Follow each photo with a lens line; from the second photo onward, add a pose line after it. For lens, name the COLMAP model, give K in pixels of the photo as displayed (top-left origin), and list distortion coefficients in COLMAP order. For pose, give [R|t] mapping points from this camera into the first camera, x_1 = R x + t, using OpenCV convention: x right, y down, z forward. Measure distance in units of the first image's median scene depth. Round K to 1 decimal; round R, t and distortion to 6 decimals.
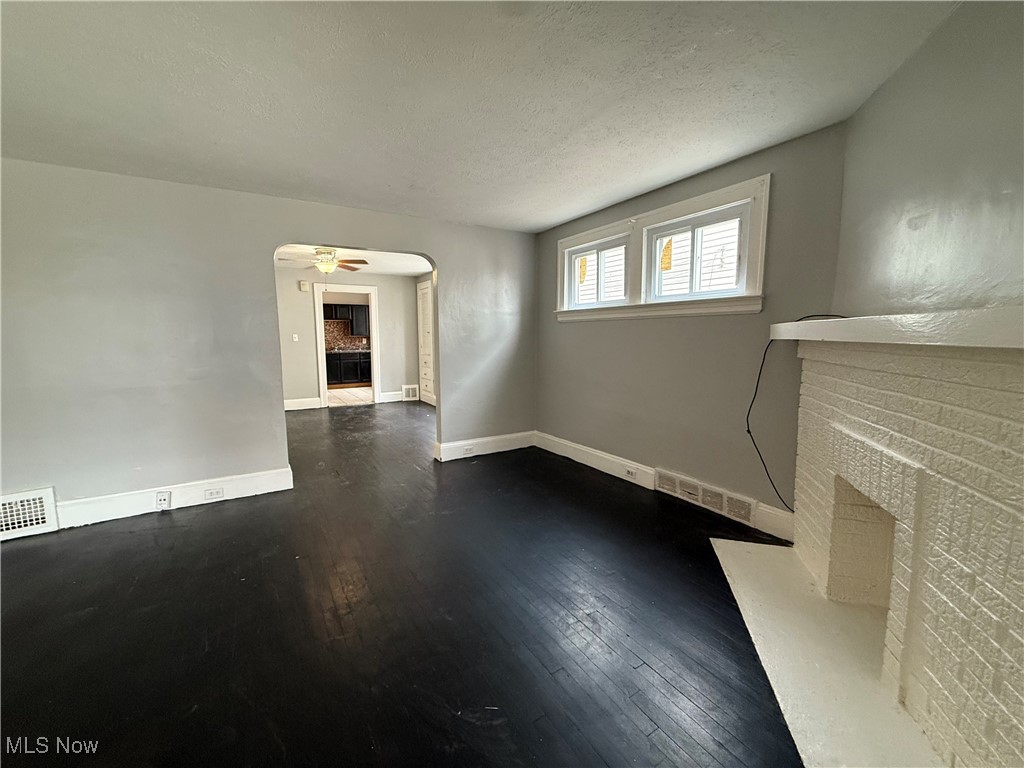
lens RADIAL K [[439.9, 0, 512.0], [0, 439.9, 384.0], [0, 0, 1]] dist [0.033870, 0.000023]
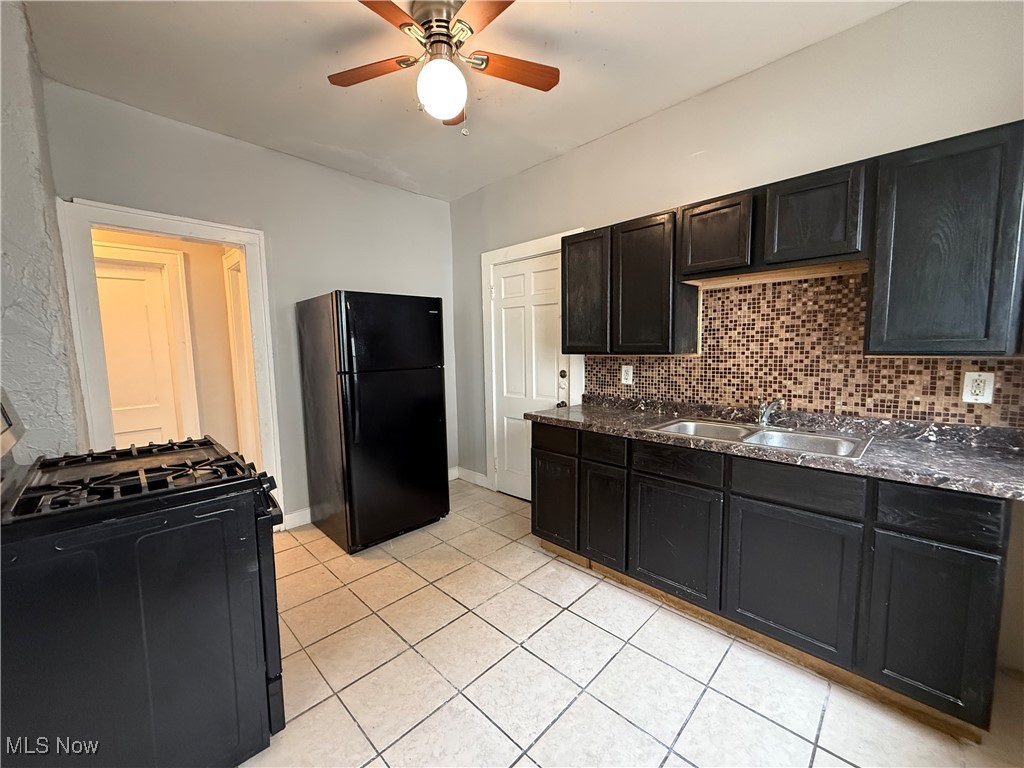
lens RADIAL K [[408.2, 0, 509.4], [0, 408.2, 385.1], [0, 0, 1]] dist [0.000383, 0.000089]
pose [[0.258841, 0.096641, -0.961073, -0.250392], [-0.093789, 0.992795, 0.074571, -0.098011], [0.961356, 0.070836, 0.266040, 0.842216]]
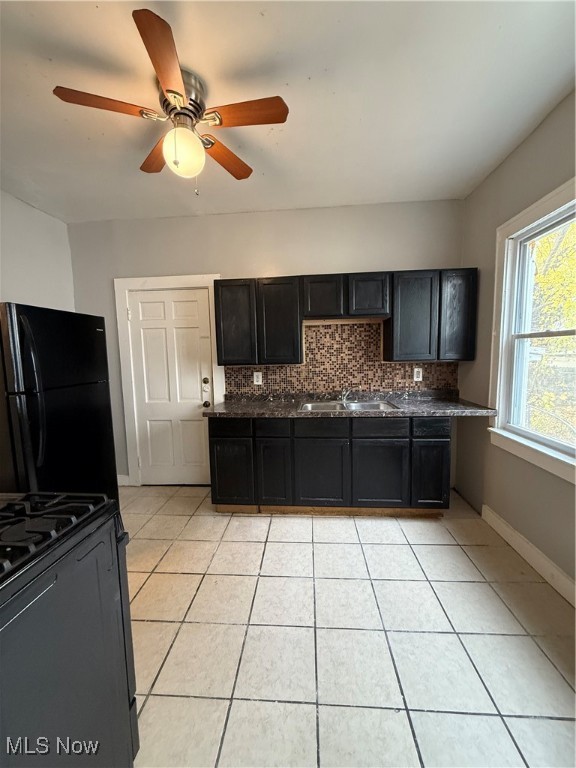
lens RADIAL K [[306.1, 0, 287.6], [0, 306.1, 382.0], [0, 0, 1]] dist [0.000383, 0.000089]
pose [[0.826673, 0.041330, -0.561163, -0.293460], [-0.045676, 0.998937, 0.006284, -0.091962], [0.560826, 0.020437, 0.827682, 0.760922]]
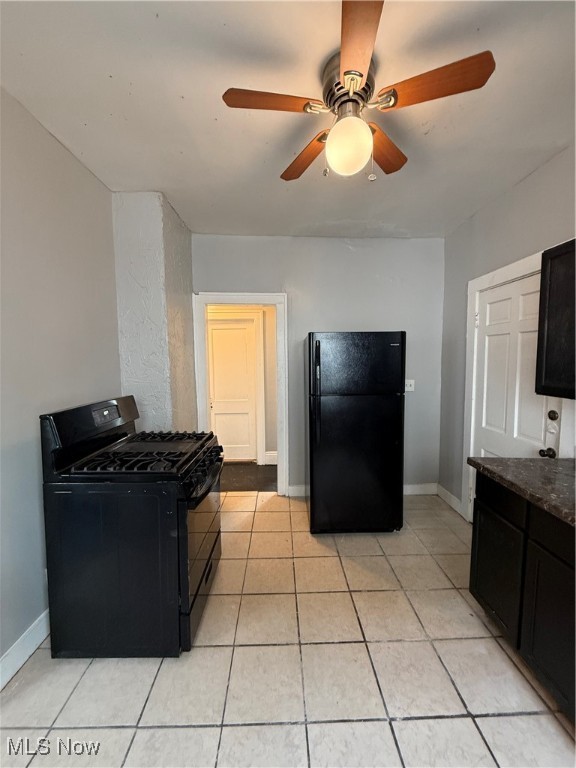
lens RADIAL K [[306.1, 0, 287.6], [0, 306.1, 382.0], [0, 0, 1]] dist [0.000383, 0.000089]
pose [[-0.484000, 0.074244, -0.871913, -0.291294], [-0.089488, 0.986971, 0.133716, -0.116630], [0.870480, 0.142744, -0.471050, 0.901737]]
